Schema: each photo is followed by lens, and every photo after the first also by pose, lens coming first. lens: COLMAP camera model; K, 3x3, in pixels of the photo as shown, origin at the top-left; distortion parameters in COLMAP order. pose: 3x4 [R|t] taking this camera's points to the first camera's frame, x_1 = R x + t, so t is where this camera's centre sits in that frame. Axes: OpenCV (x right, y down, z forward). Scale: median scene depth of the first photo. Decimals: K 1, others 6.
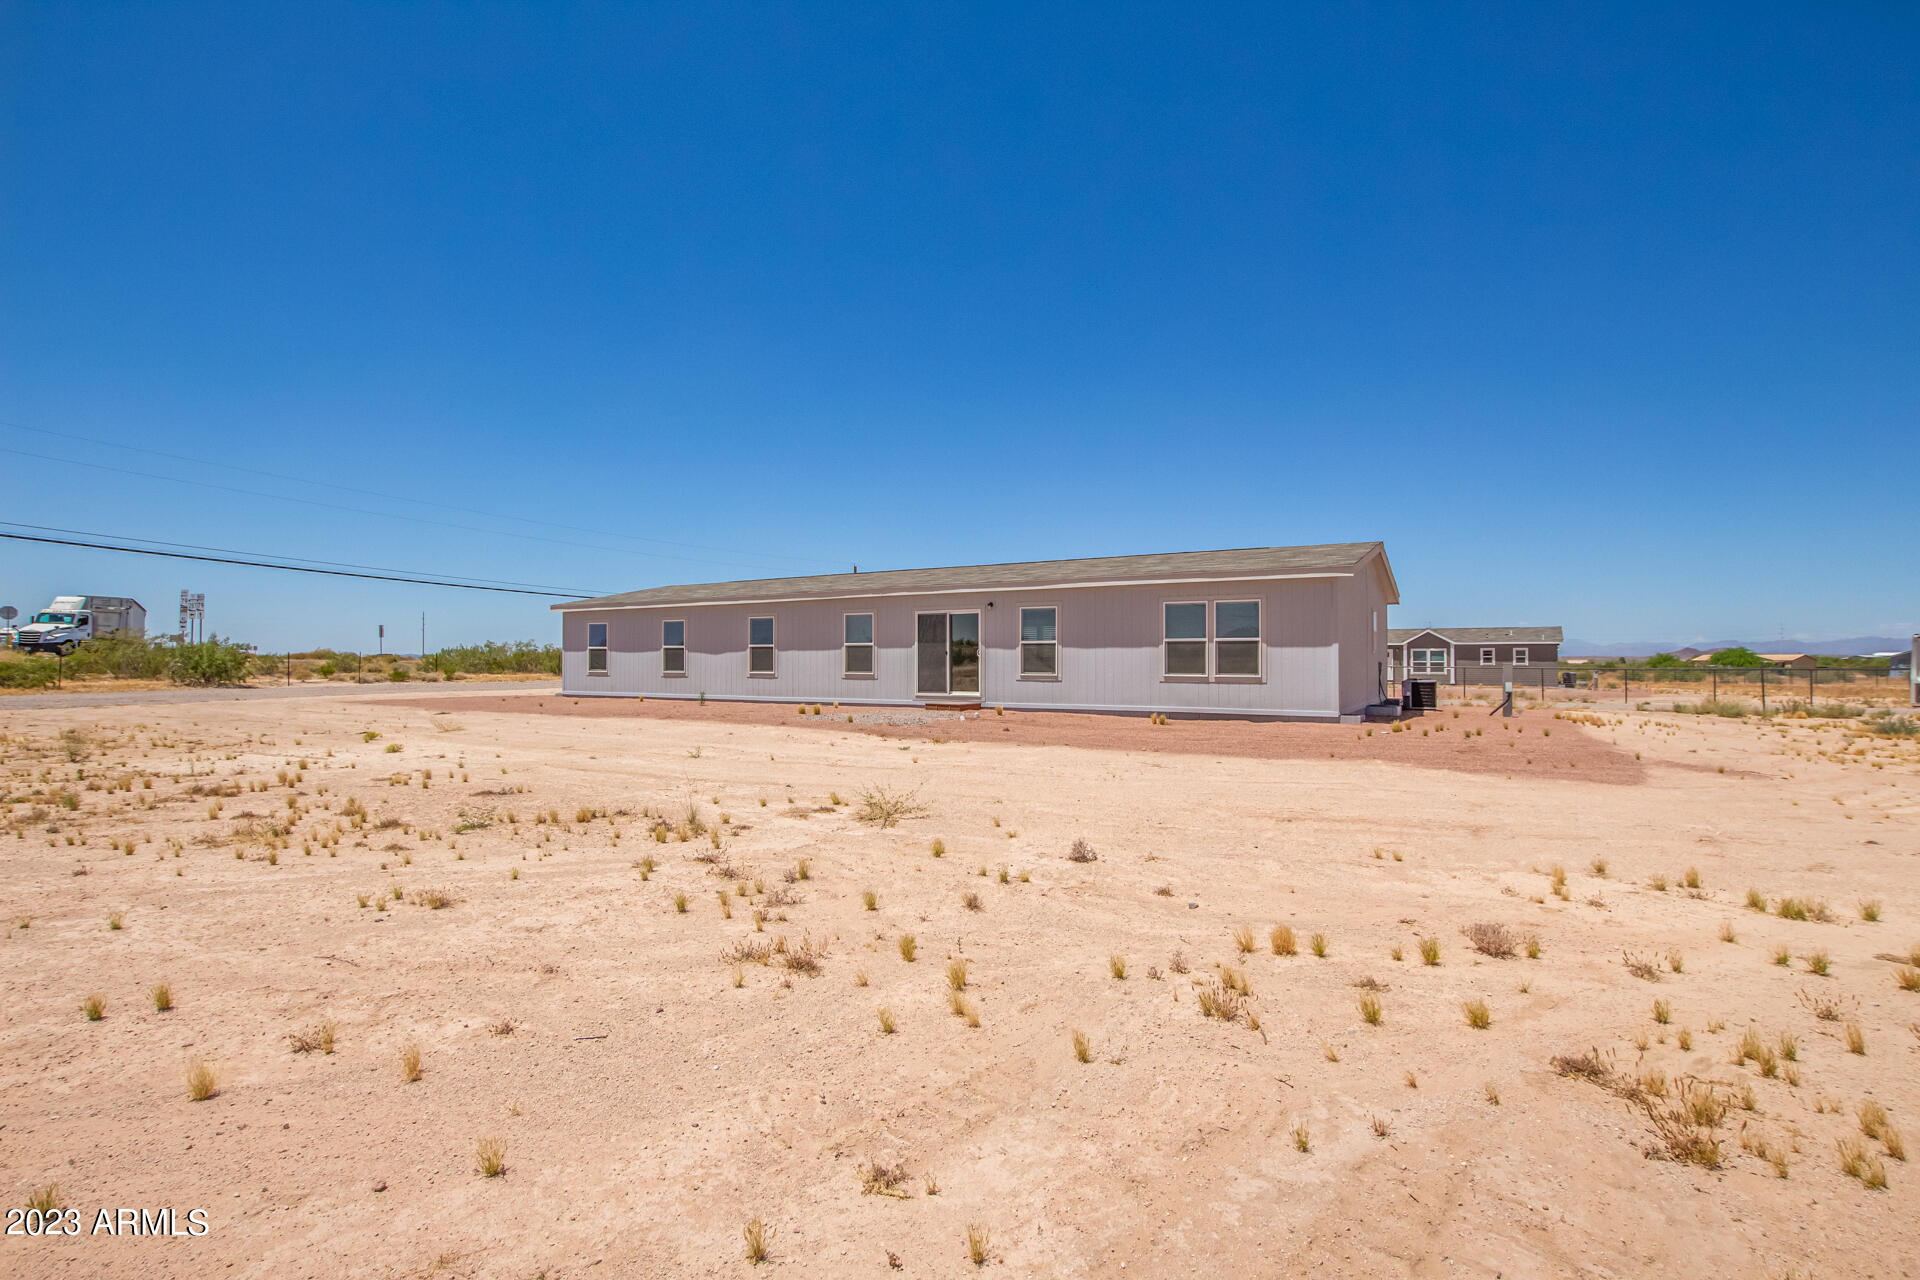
lens RADIAL K [[874.1, 0, 782.8], [0, 874.1, 642.8], [0, 0, 1]] dist [-0.001058, -0.000042]
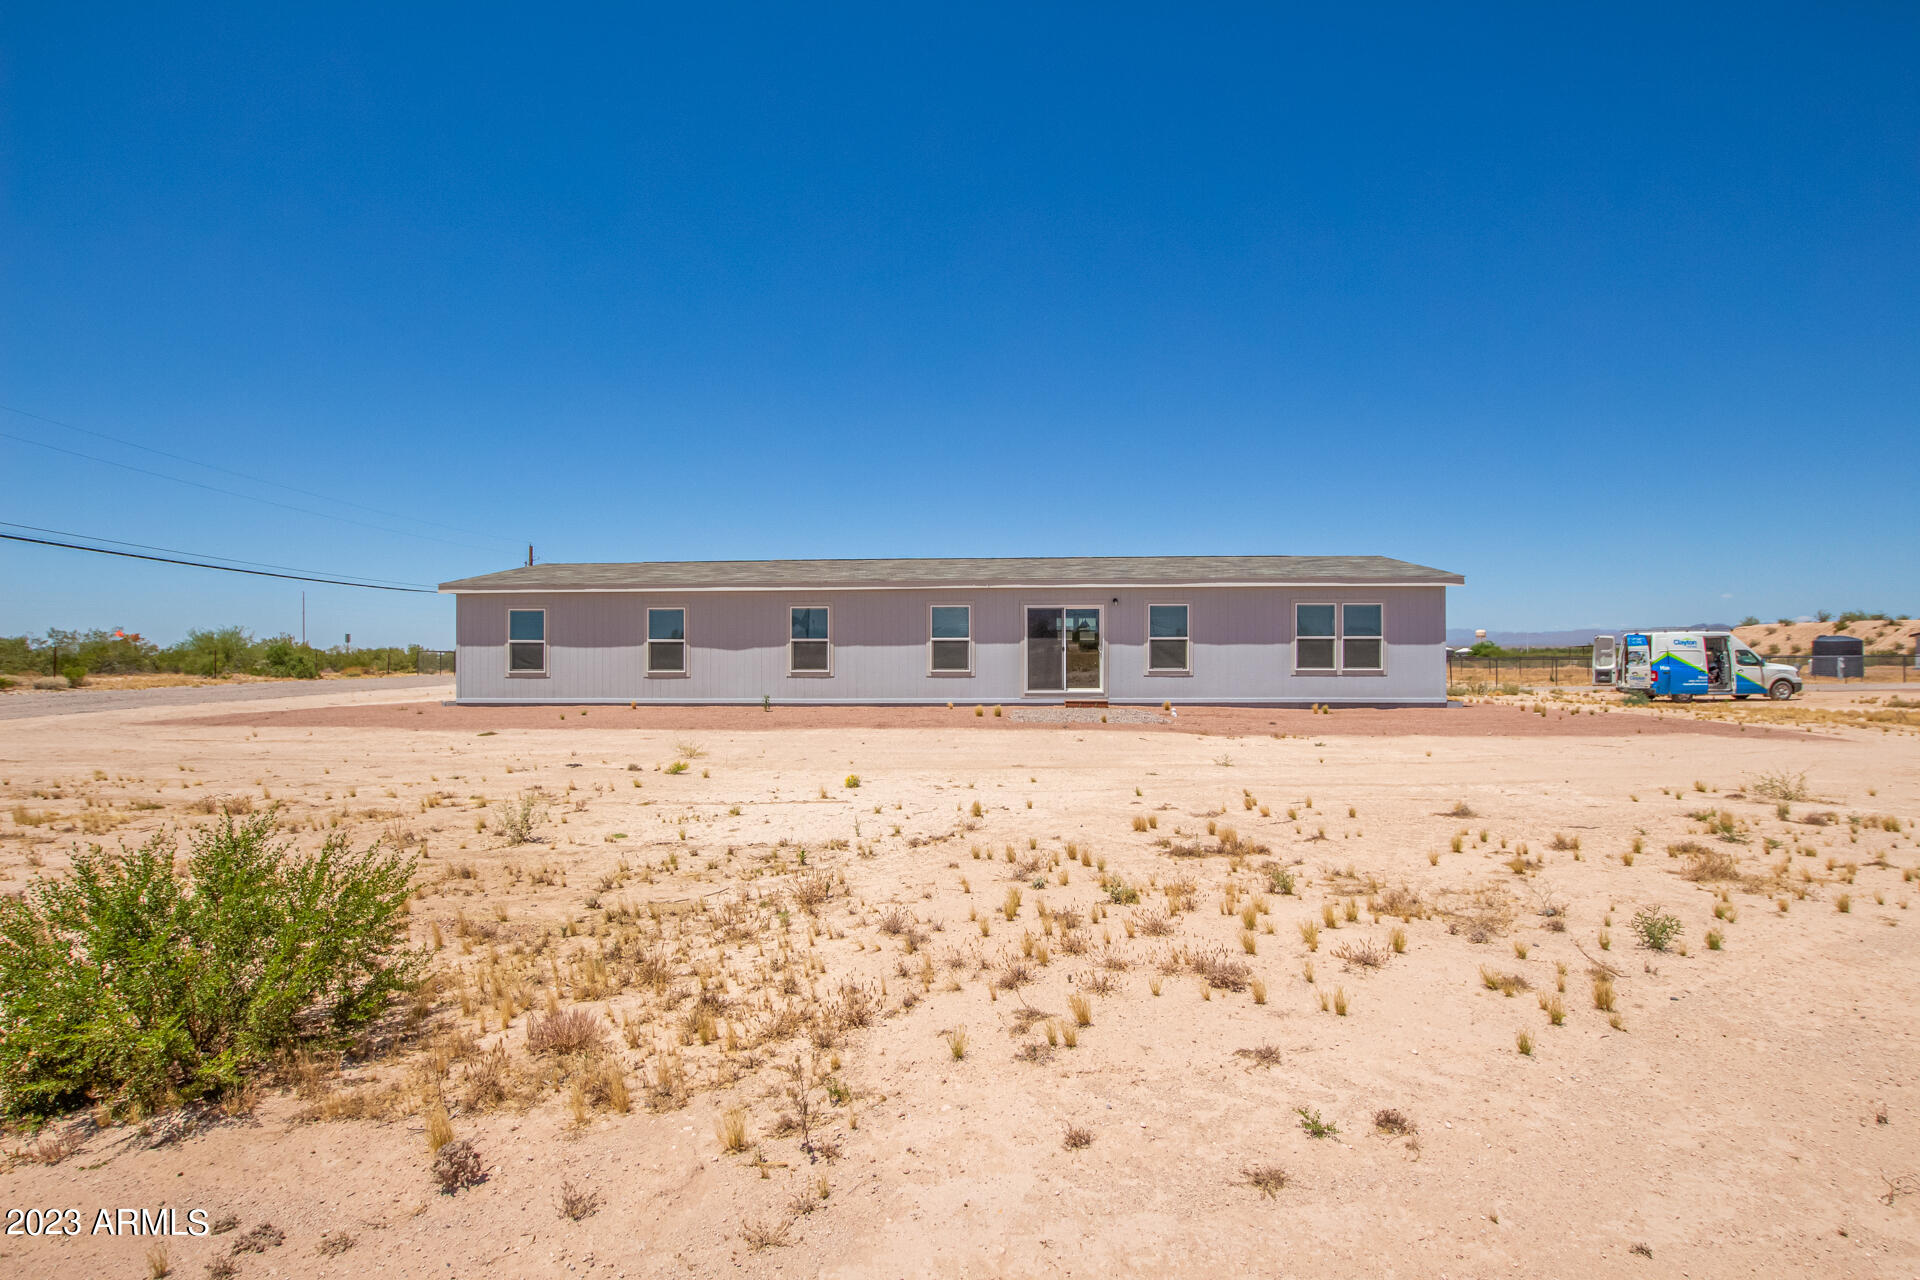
lens RADIAL K [[874.1, 0, 782.8], [0, 874.1, 642.8], [0, 0, 1]] dist [-0.001058, -0.000042]
pose [[0.866291, 0.007037, 0.499489, -0.535874], [-0.008361, 0.999965, 0.000413, 0.006761], [-0.499469, -0.004534, 0.866320, 0.295131]]
